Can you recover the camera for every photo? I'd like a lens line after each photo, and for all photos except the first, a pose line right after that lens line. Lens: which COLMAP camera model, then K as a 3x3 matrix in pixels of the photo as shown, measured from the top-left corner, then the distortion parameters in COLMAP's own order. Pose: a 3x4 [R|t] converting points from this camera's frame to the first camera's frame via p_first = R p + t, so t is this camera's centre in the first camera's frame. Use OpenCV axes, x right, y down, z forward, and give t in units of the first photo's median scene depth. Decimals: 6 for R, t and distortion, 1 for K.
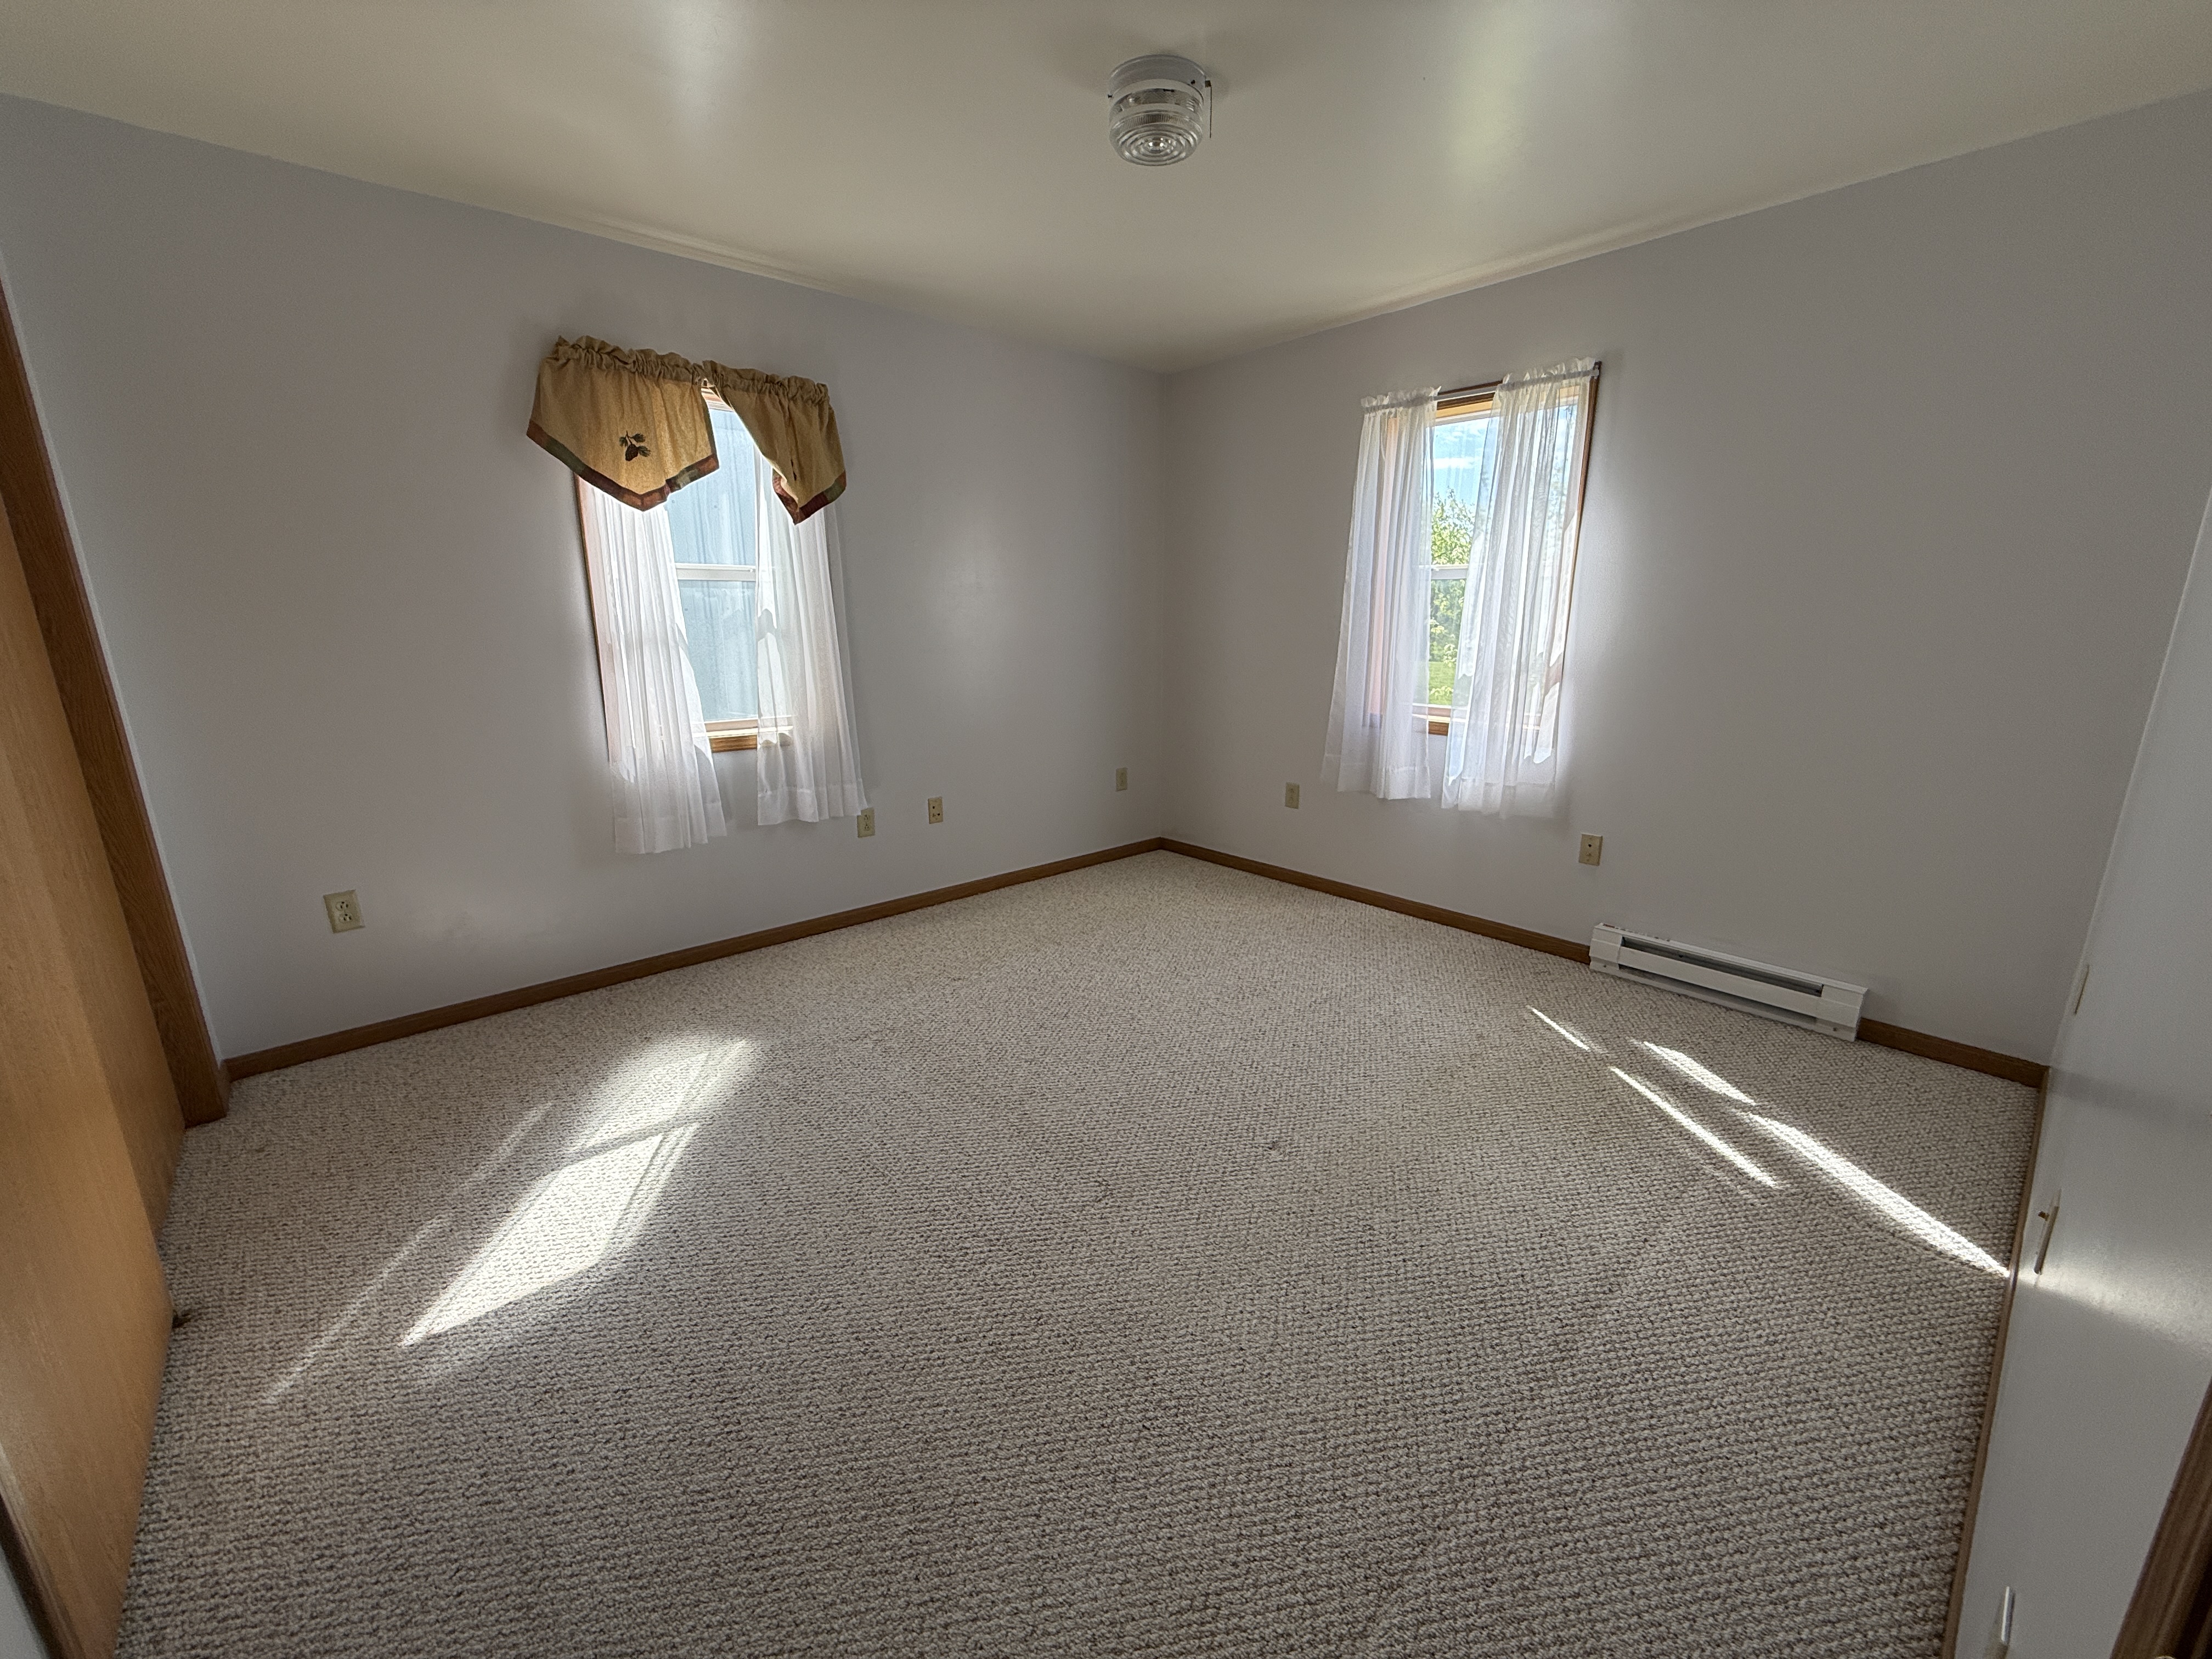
lens RADIAL K [[879.3, 0, 1101.3], [0, 879.3, 827.7], [0, 0, 1]] dist [0.000103, 0.000162]
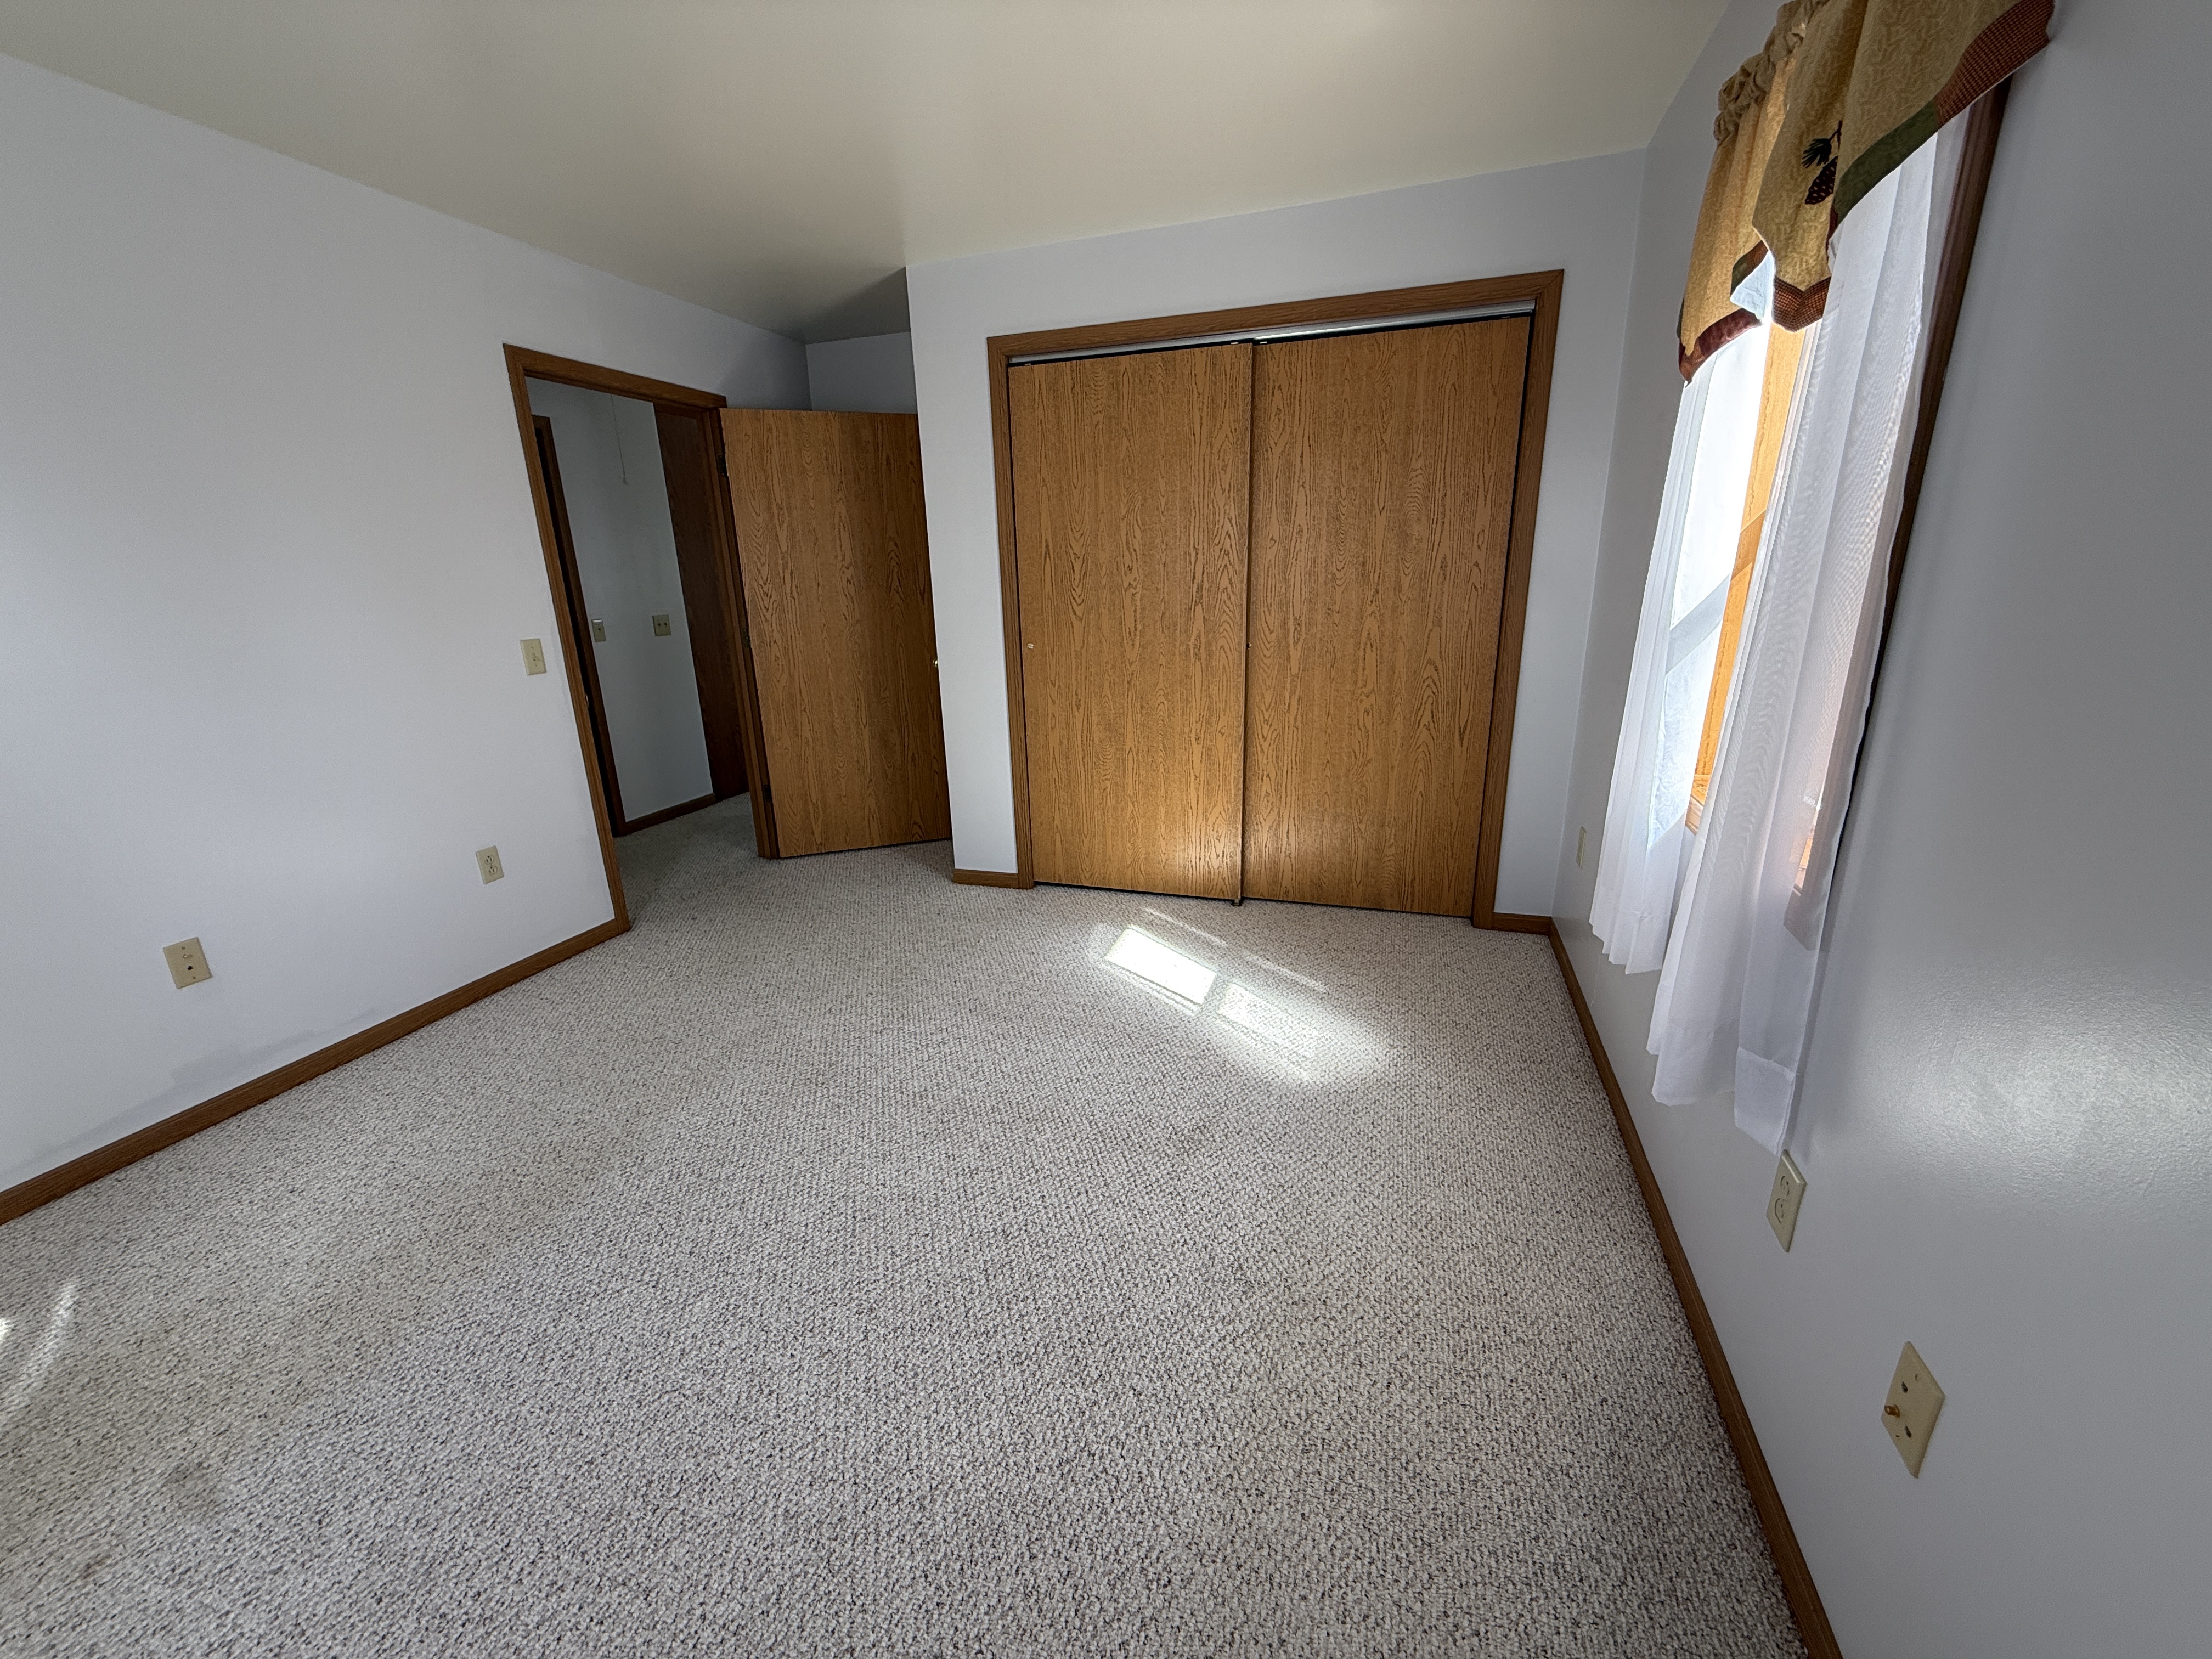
lens RADIAL K [[879.3, 0, 1101.3], [0, 879.3, 827.7], [0, 0, 1]] dist [0.000103, 0.000162]
pose [[-0.866345, 0.166227, -0.470972, 0.167465], [-0.092419, 0.873348, 0.478248, -0.469727], [0.490820, 0.457855, -0.741259, 1.853506]]
